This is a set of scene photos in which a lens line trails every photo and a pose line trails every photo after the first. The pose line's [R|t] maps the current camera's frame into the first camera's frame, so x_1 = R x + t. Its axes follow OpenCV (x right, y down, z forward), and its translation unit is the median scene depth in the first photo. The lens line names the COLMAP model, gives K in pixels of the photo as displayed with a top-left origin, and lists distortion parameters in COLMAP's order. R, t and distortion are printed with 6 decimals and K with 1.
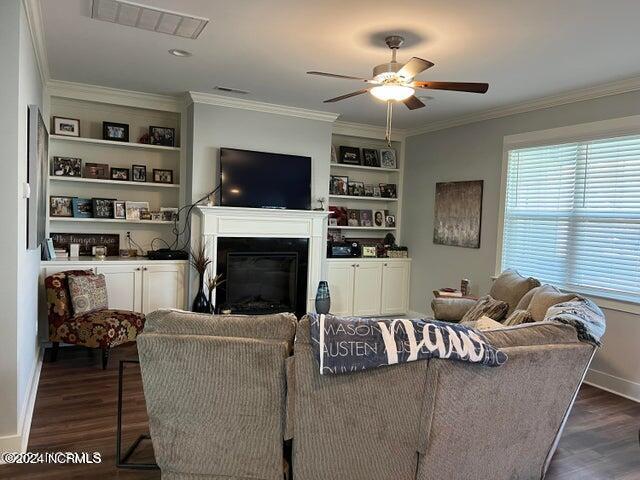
lens RADIAL K [[481.1, 0, 320.0], [0, 481.1, 241.2], [0, 0, 1]] dist [0.011269, -0.051712]
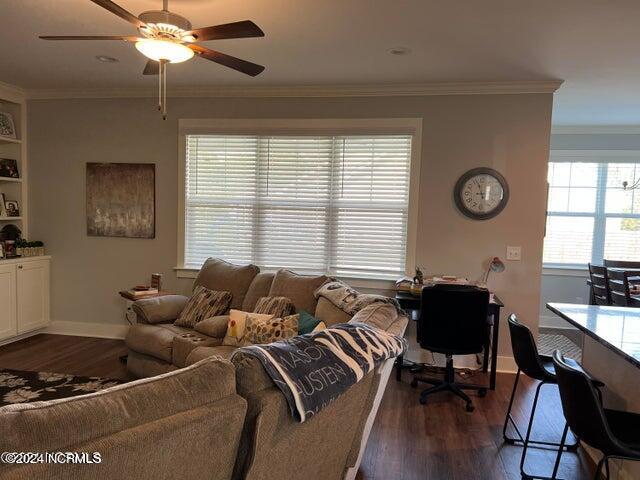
lens RADIAL K [[481.1, 0, 318.7], [0, 481.1, 238.2], [0, 0, 1]] dist [0.011269, -0.051712]
pose [[0.580633, -0.060445, 0.811919, -0.219254], [0.033851, 0.998170, 0.050103, -0.019608], [-0.813461, -0.001607, 0.581617, 0.202839]]
